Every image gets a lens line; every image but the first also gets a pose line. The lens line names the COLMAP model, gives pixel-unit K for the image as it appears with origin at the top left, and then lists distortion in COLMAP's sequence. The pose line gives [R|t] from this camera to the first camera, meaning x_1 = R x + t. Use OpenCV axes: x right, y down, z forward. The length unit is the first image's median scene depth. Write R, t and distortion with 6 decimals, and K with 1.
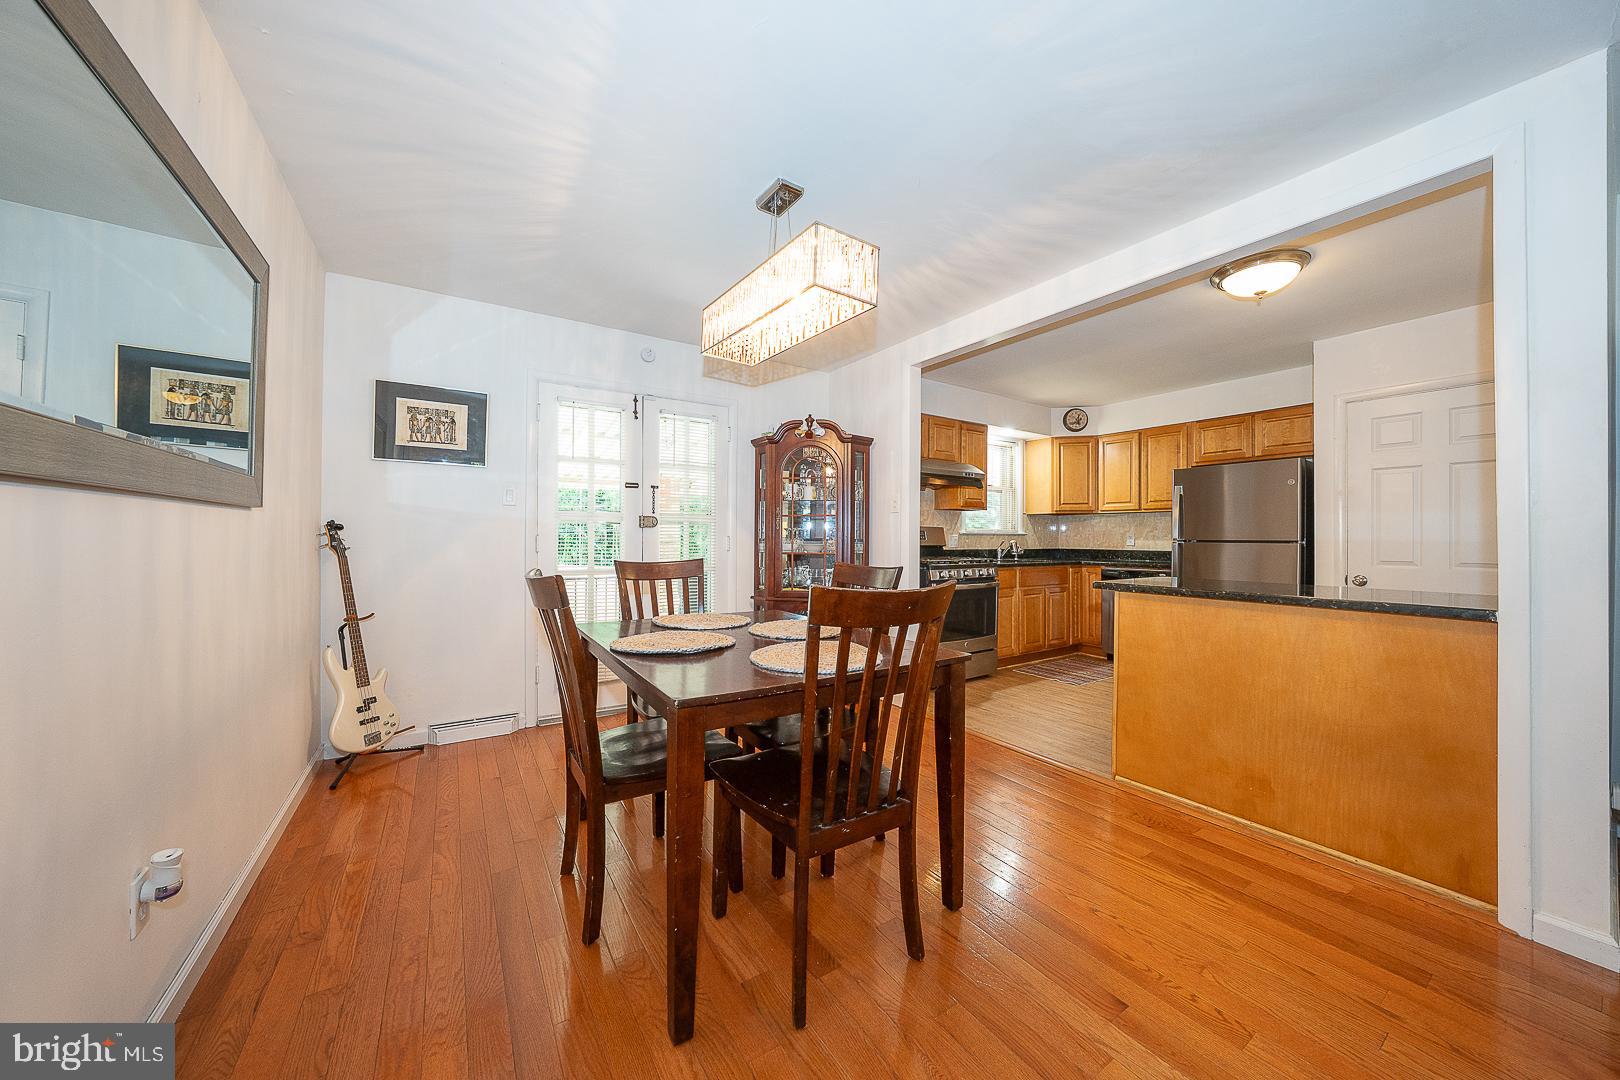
lens RADIAL K [[555.2, 0, 818.8], [0, 555.2, 533.6], [0, 0, 1]] dist [-0.022891, 0.003725]
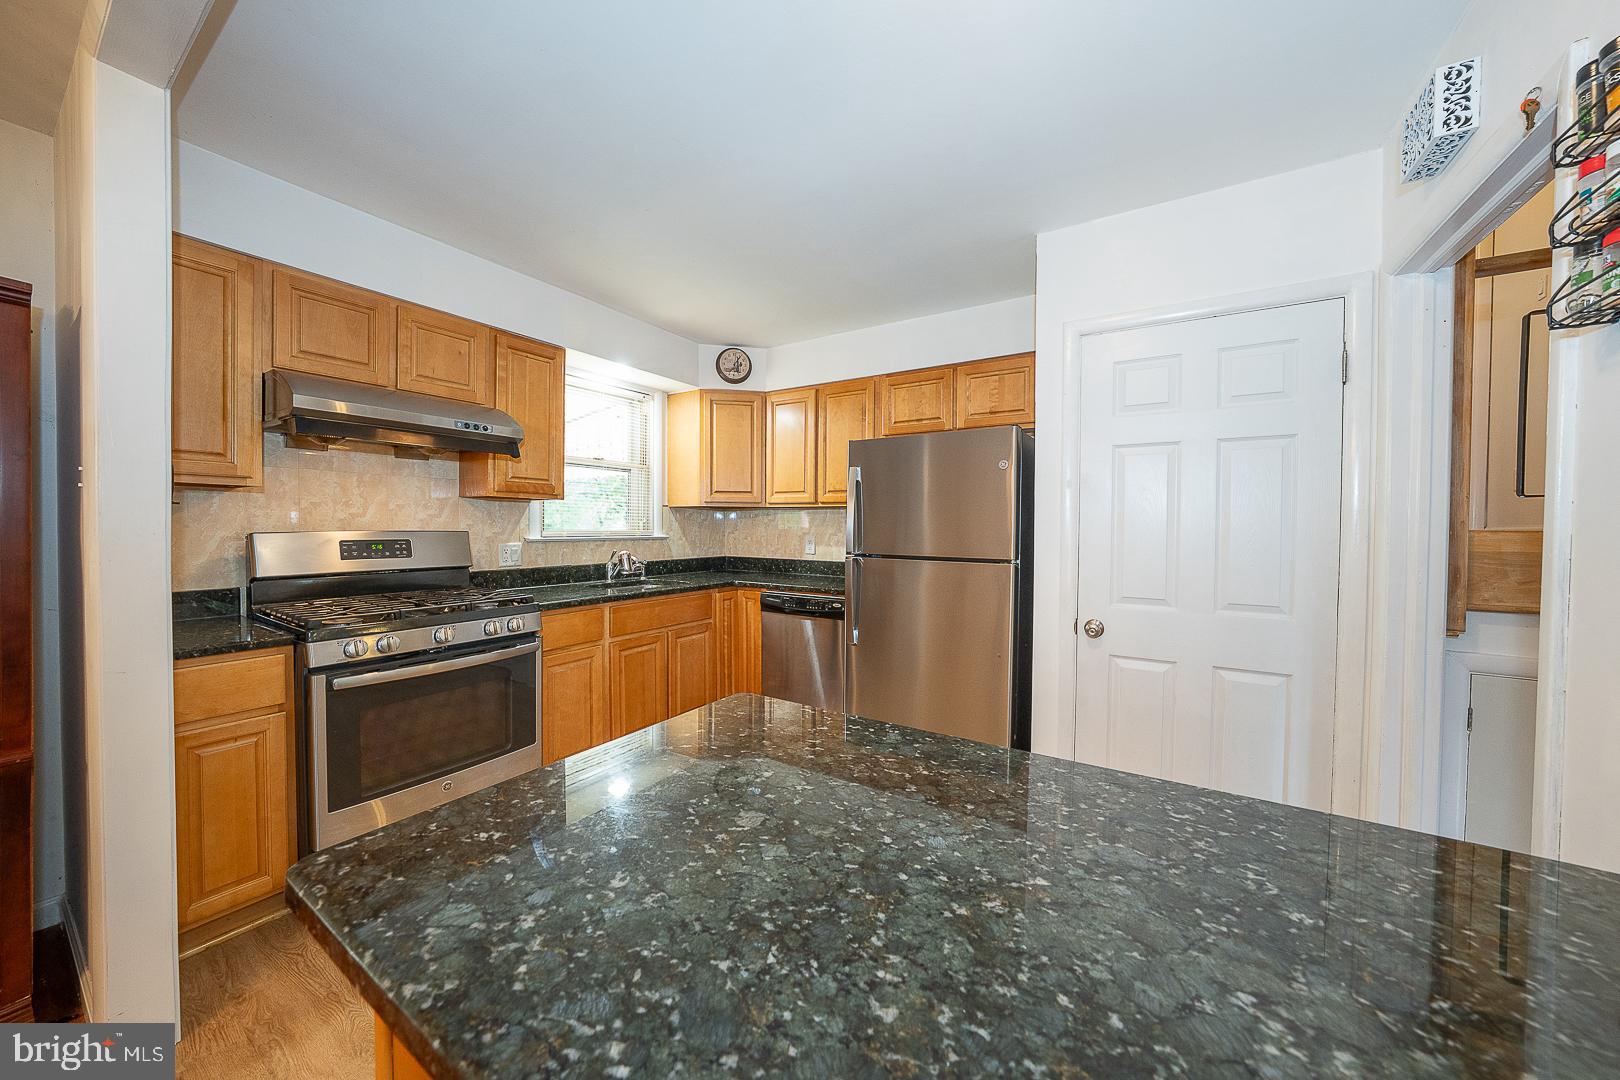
lens RADIAL K [[555.2, 0, 812.8], [0, 555.2, 534.8], [0, 0, 1]] dist [-0.022891, 0.003725]
pose [[0.914152, -0.005089, 0.405340, 0.332927], [-0.005583, 0.999668, 0.025141, -0.024239], [-0.405333, -0.025246, 0.913820, 0.415092]]
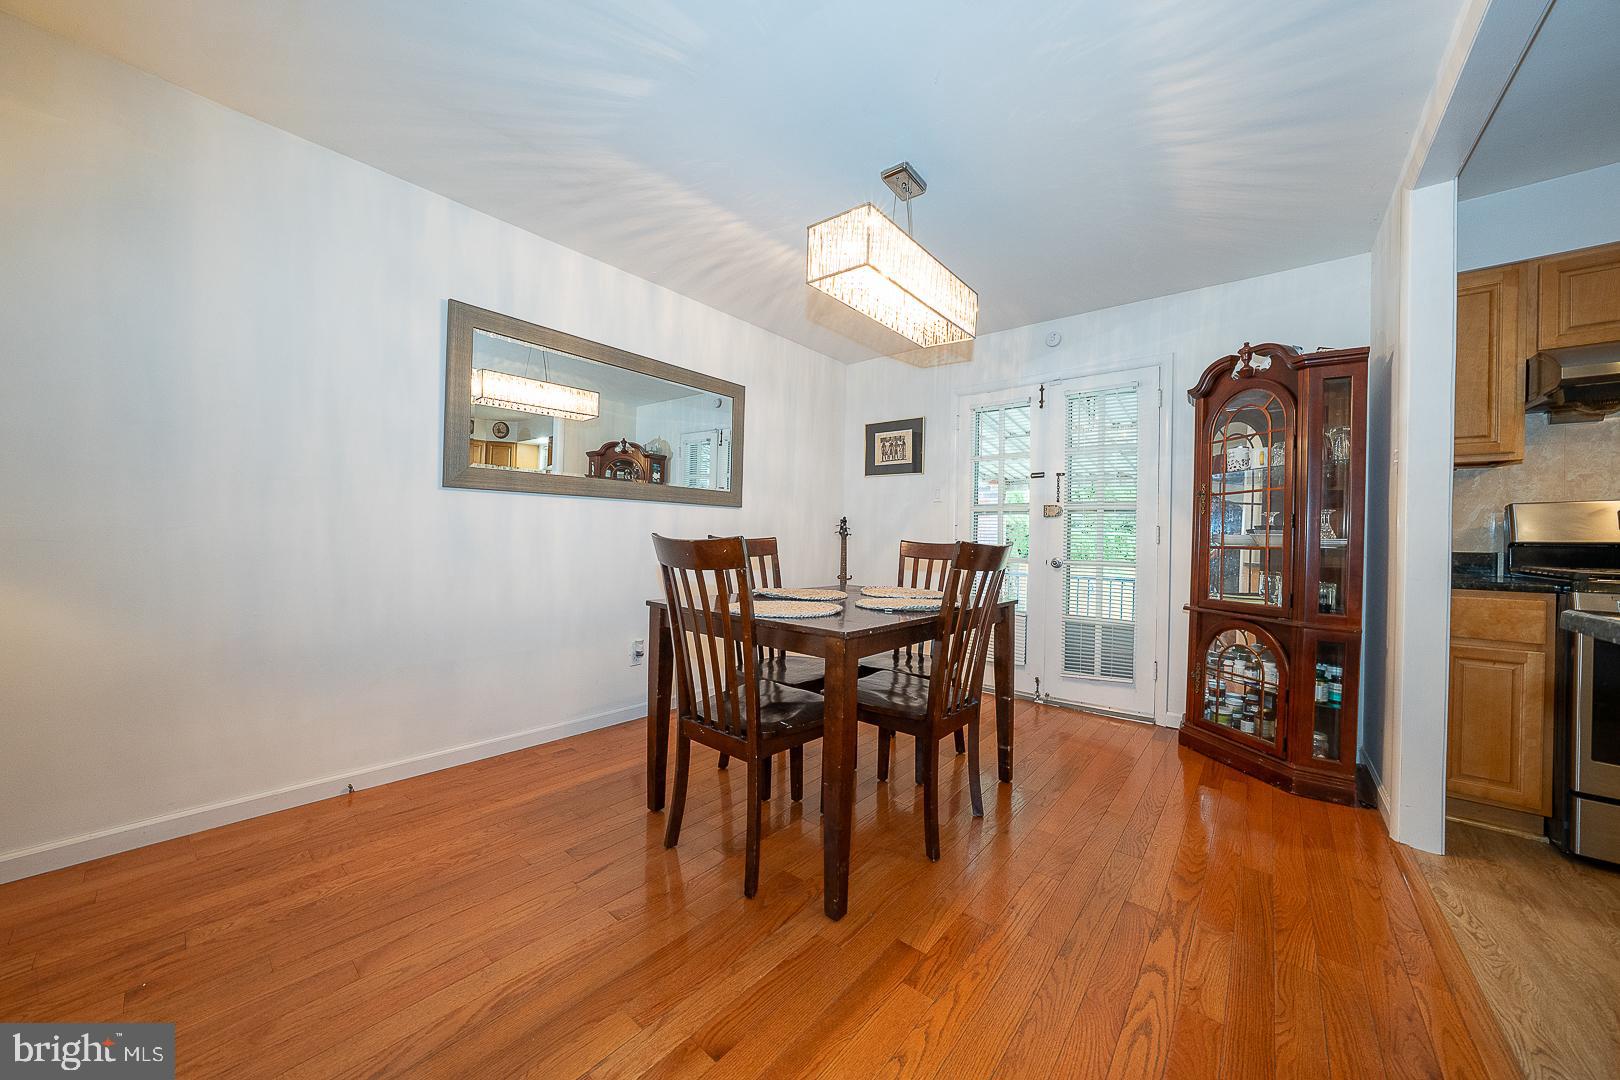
lens RADIAL K [[555.2, 0, 809.7], [0, 555.2, 537.0], [0, 0, 1]] dist [-0.022891, 0.003725]
pose [[0.289111, -0.001139, -0.957295, 0.383159], [-0.011261, 0.999926, -0.004591, 0.025448], [0.957229, 0.012107, 0.289077, 0.246767]]
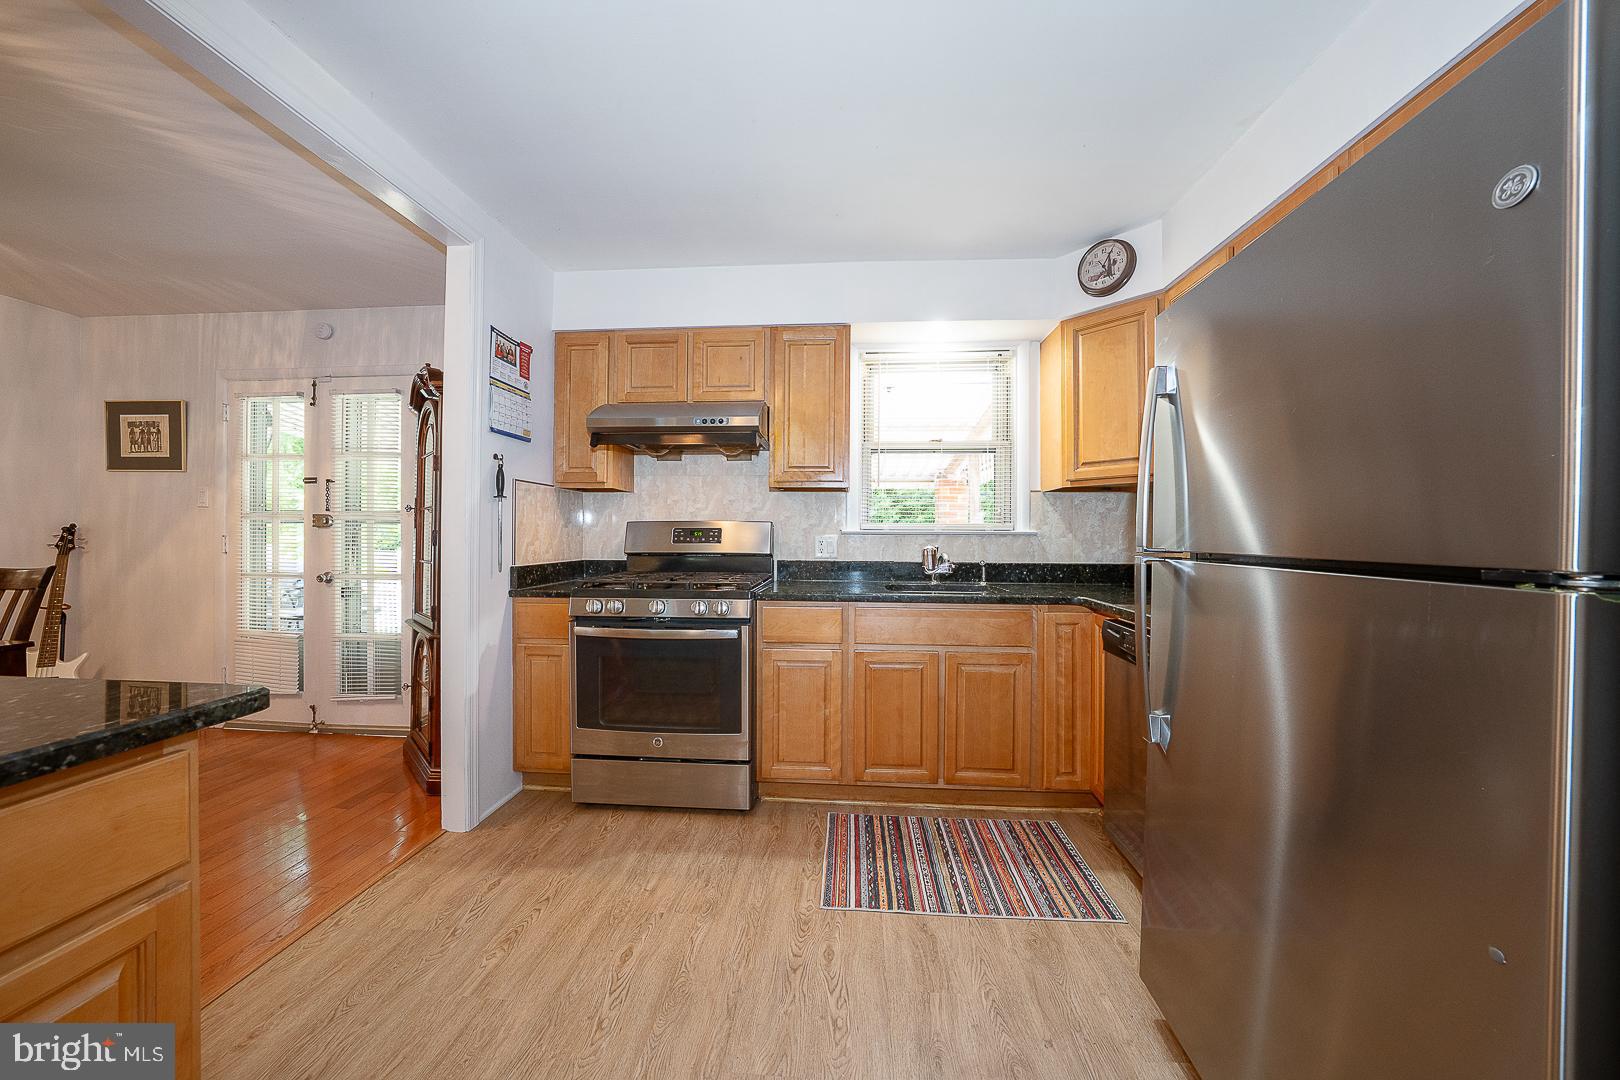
lens RADIAL K [[555.2, 0, 804.7], [0, 555.2, 537.1], [0, 0, 1]] dist [-0.022891, 0.003725]
pose [[0.789899, 0.001209, -0.613236, 0.641903], [0.003369, 0.999974, 0.006311, 0.001222], [0.613228, -0.007051, 0.789875, 0.610508]]
